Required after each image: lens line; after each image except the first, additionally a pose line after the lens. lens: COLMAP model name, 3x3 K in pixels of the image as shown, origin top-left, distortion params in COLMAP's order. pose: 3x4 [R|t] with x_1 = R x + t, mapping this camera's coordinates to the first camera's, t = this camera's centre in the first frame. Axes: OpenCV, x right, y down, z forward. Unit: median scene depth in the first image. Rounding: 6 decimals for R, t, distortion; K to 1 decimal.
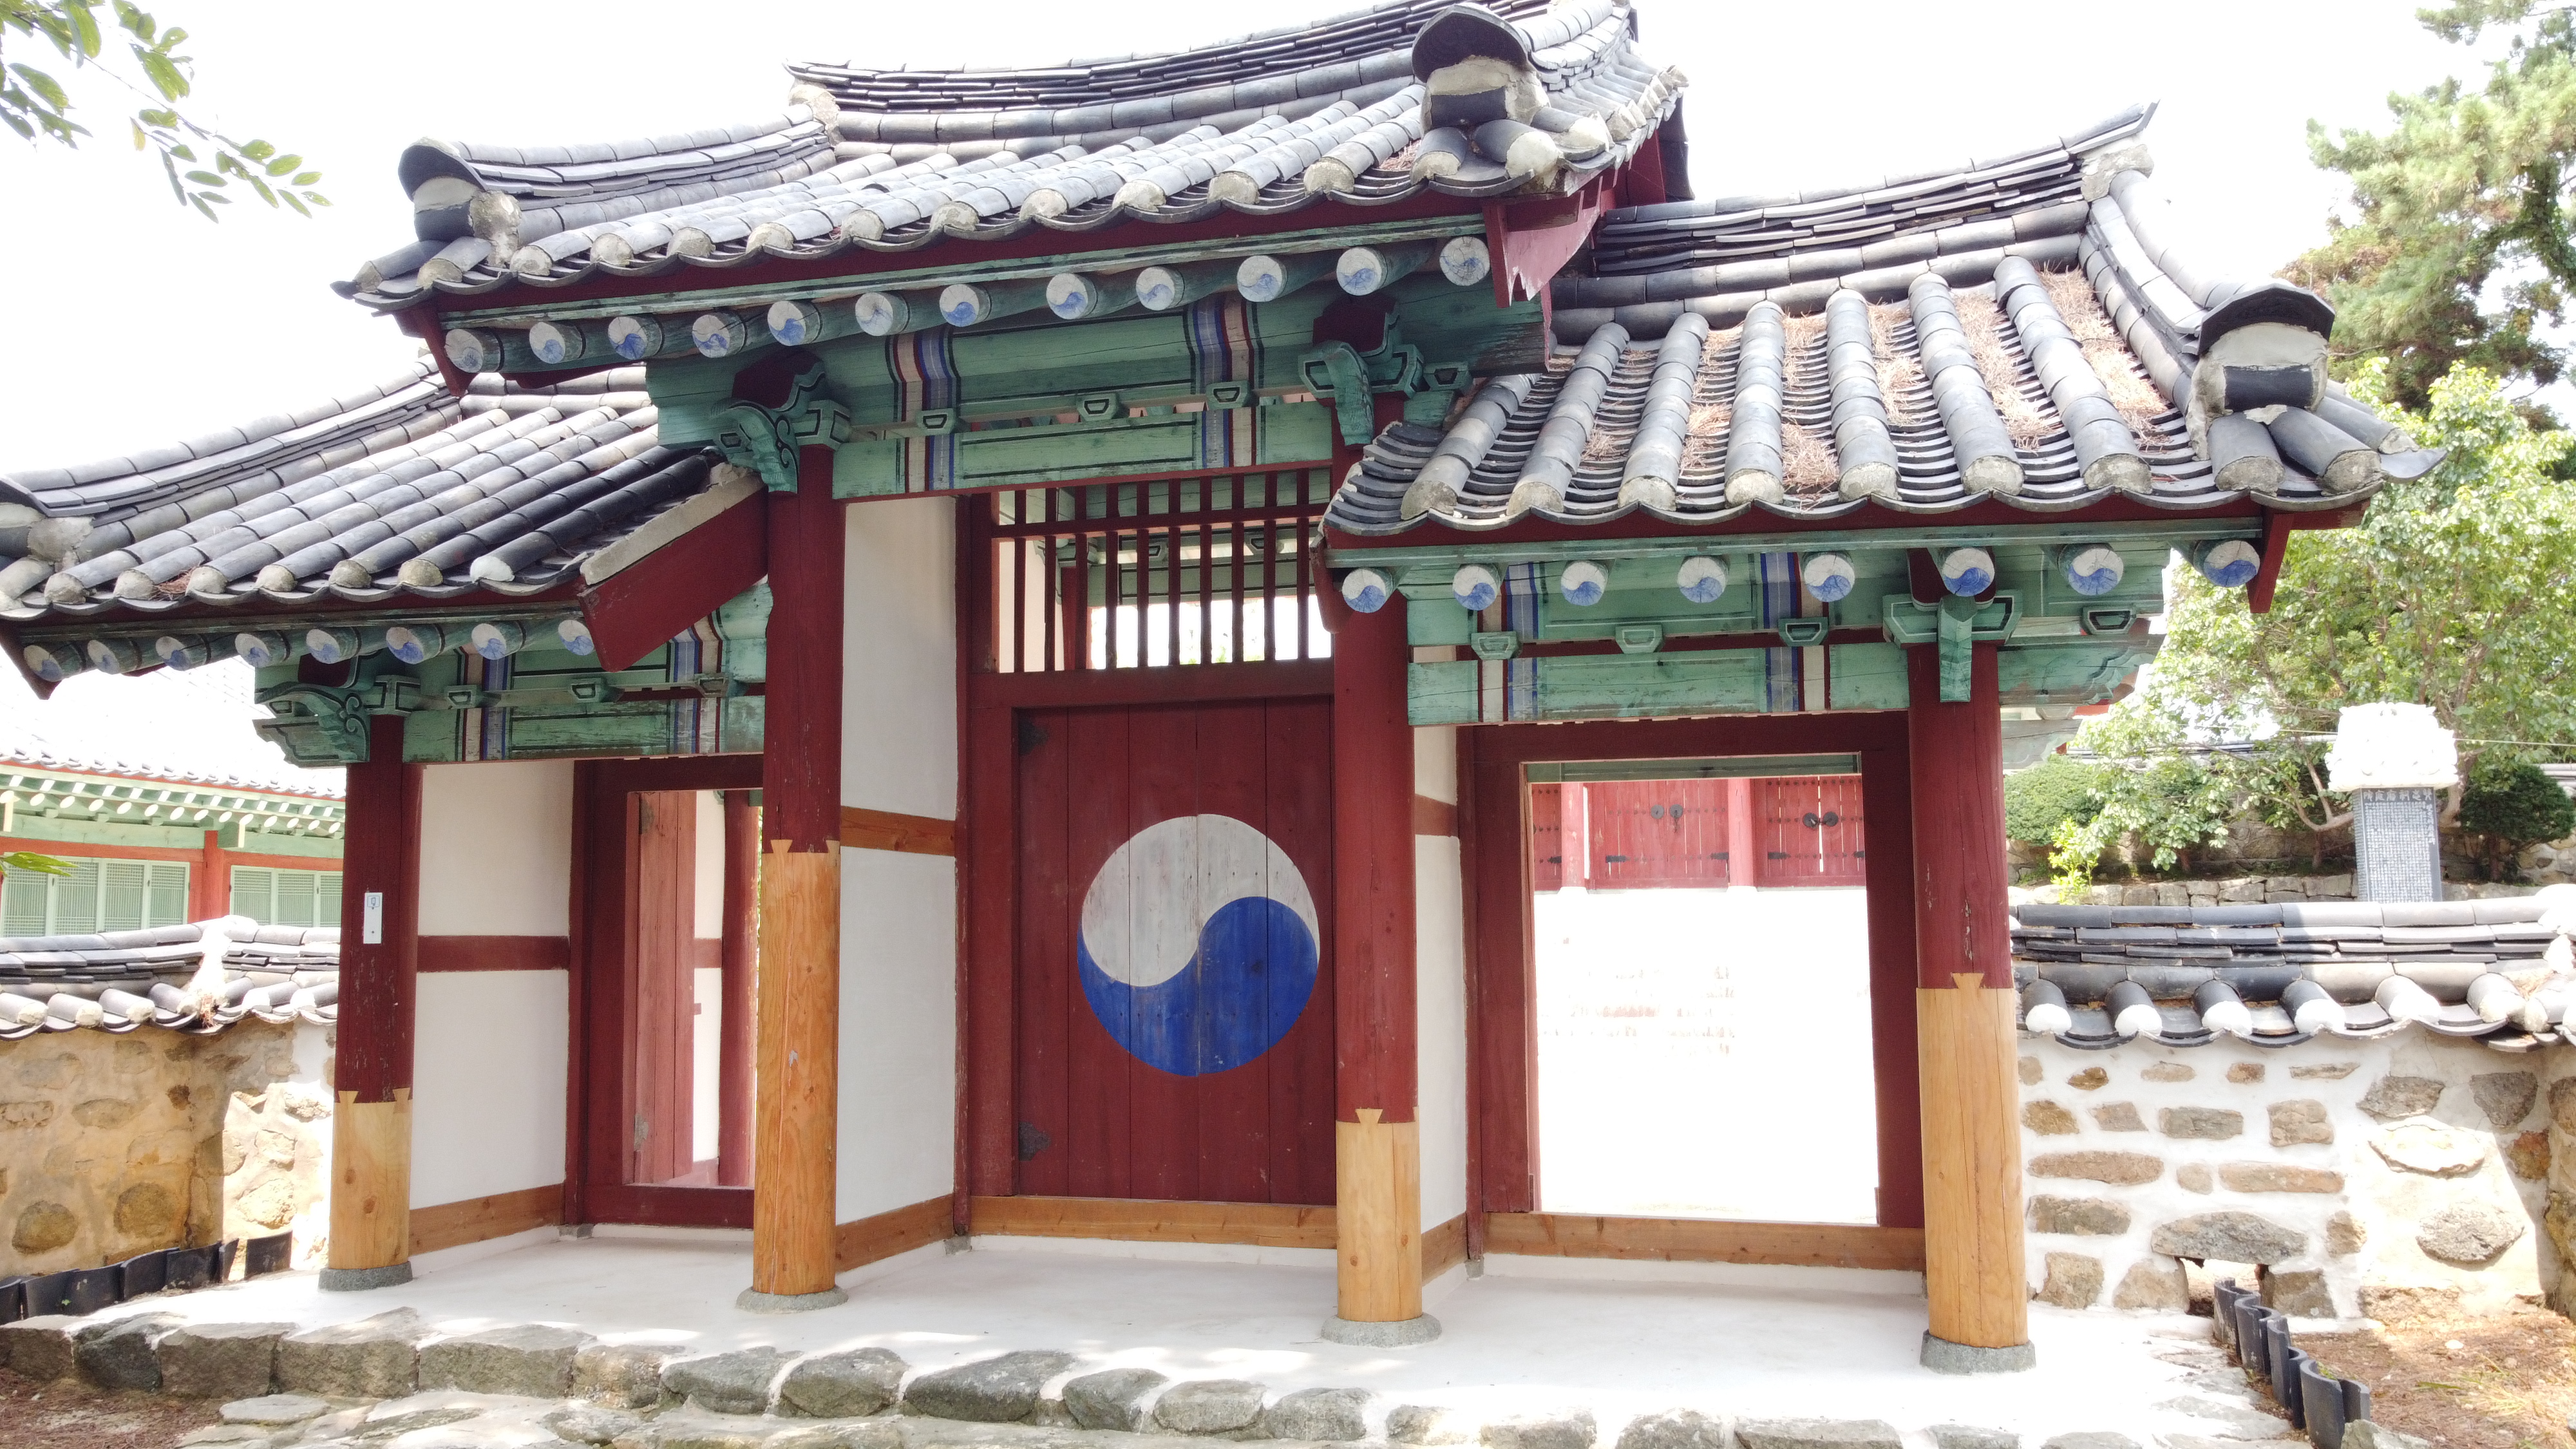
lens RADIAL K [[1956.0, 0, 1302.9], [0, 1956.0, 733.2], [0, 0, 1]] dist [-0.018131, 0.006442]
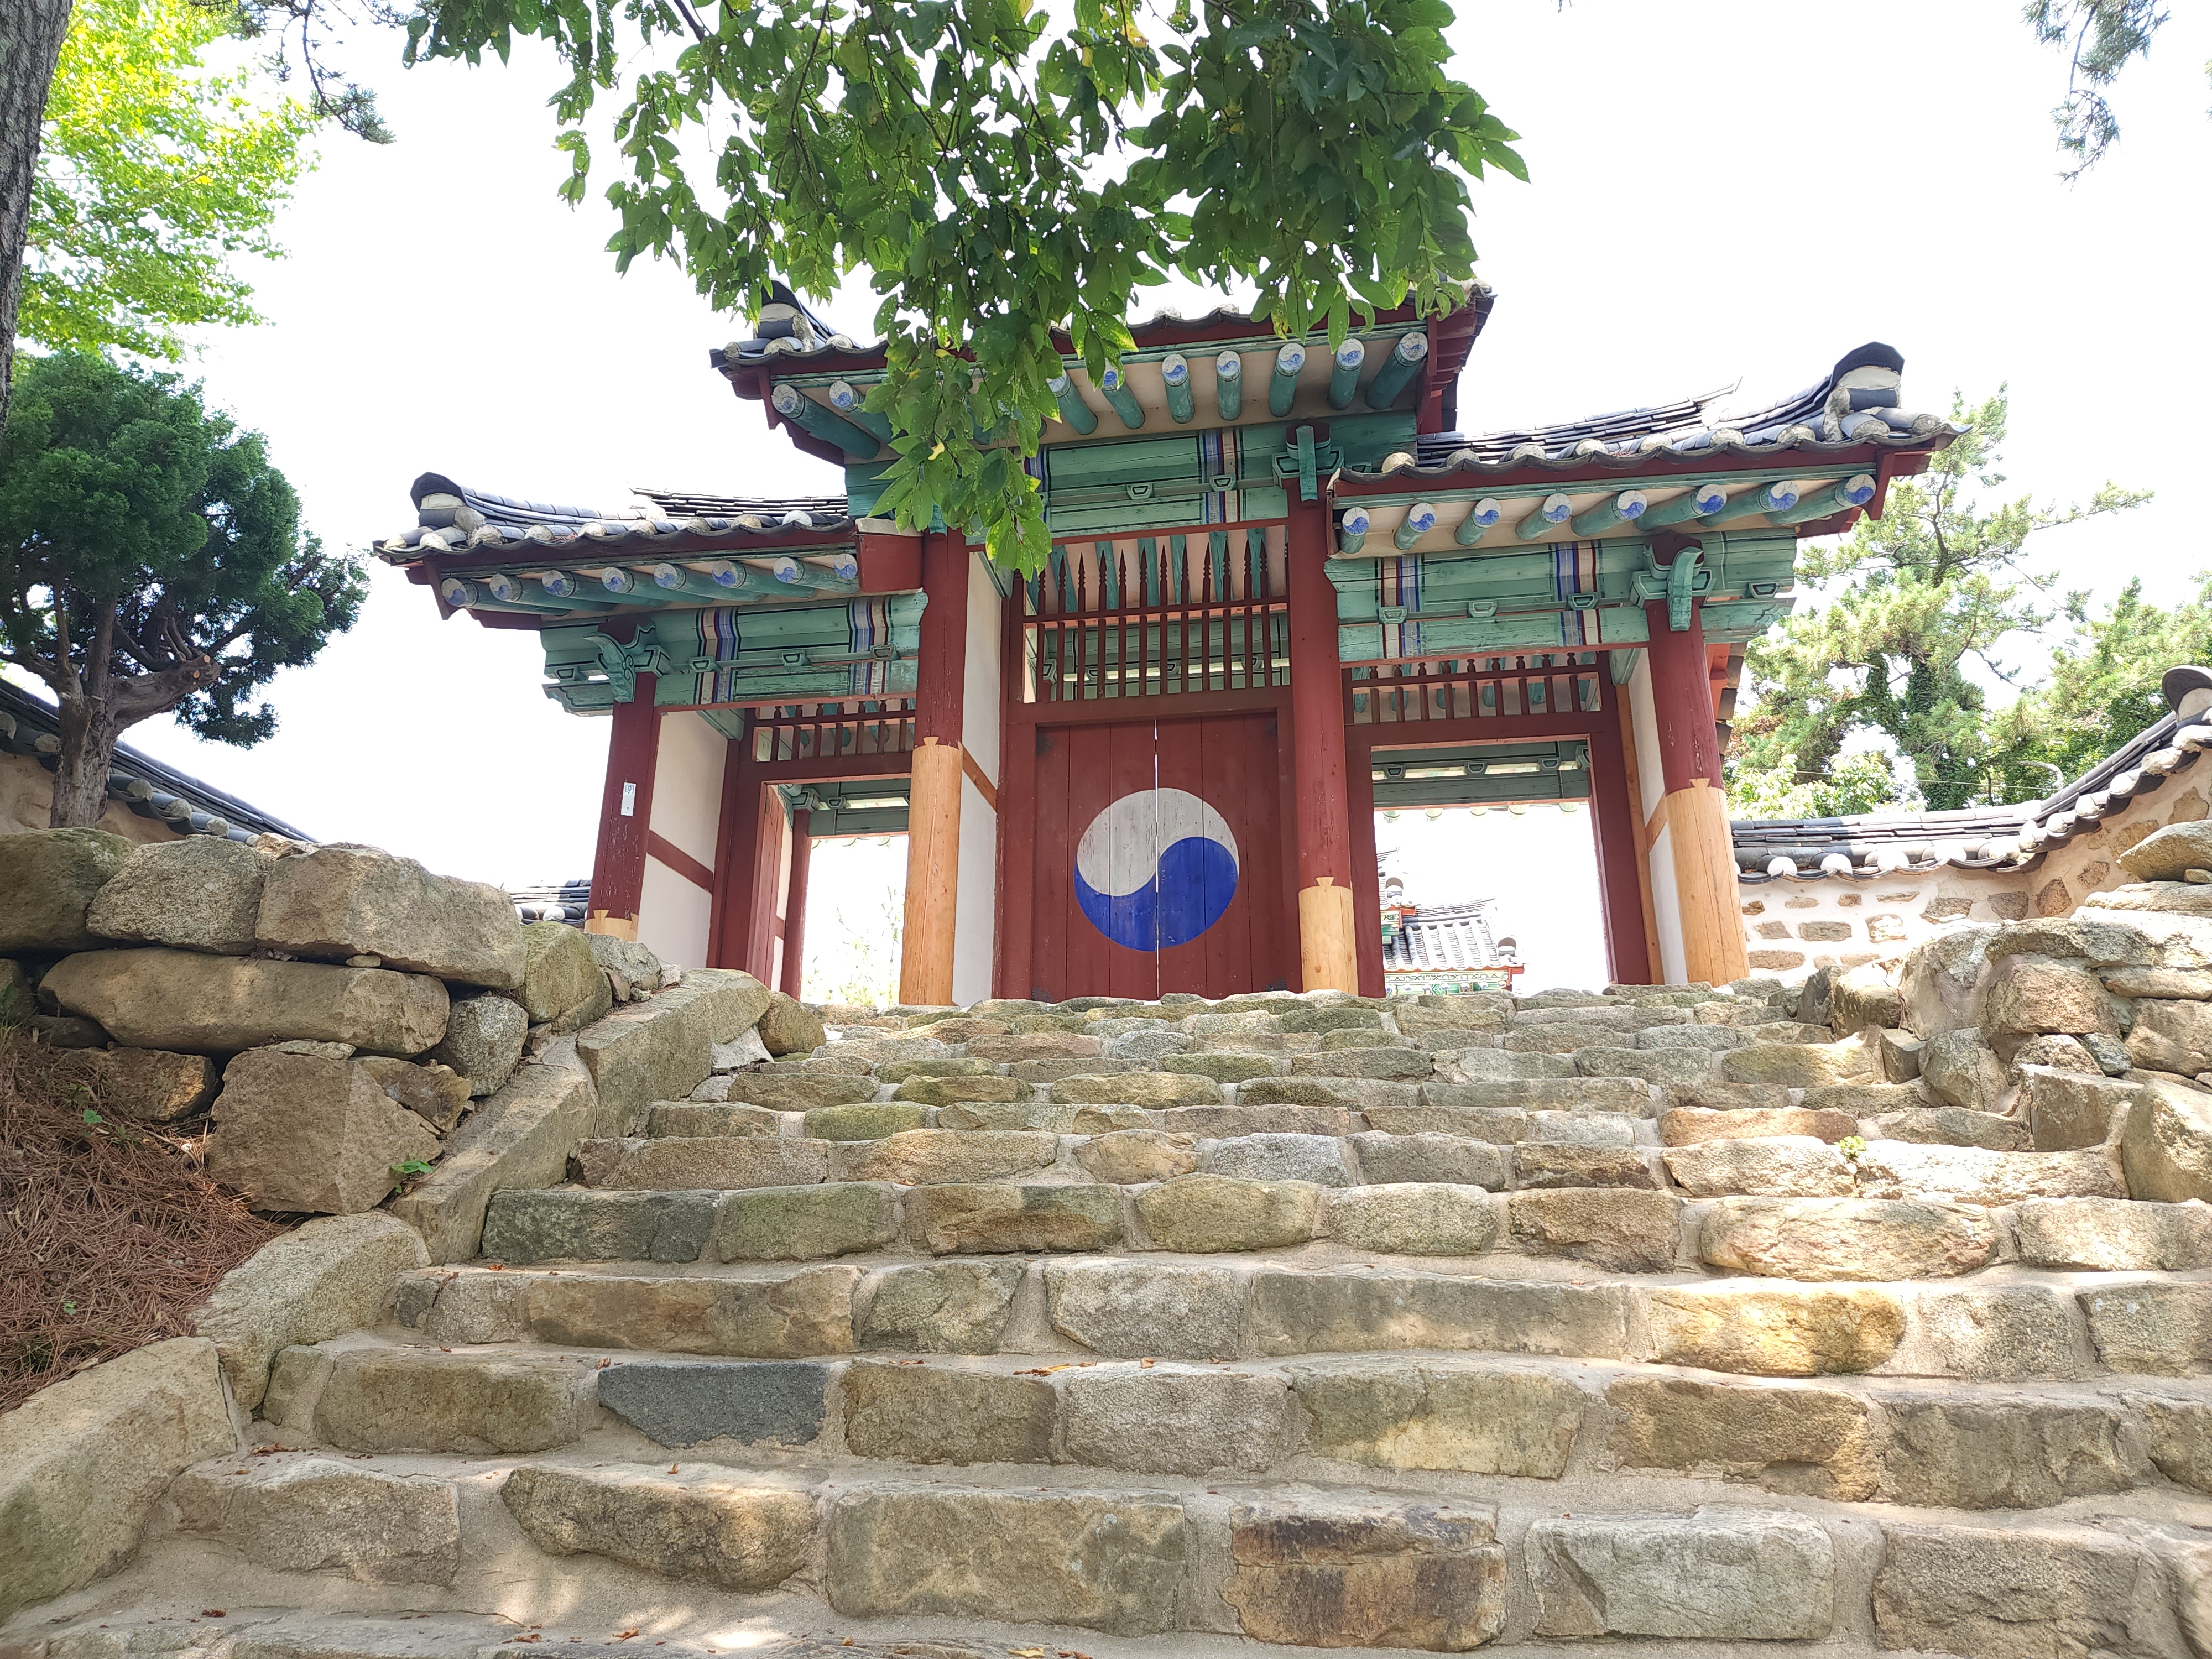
lens RADIAL K [[1480.6, 0, 1087.8], [0, 1480.6, 822.6], [0, 0, 1]] dist [0.054544, -0.011802]
pose [[0.994631, 0.049332, 0.090967, -0.237527], [-0.027034, 0.972398, -0.231758, 0.379902], [-0.099889, 0.228054, 0.968511, -0.142745]]
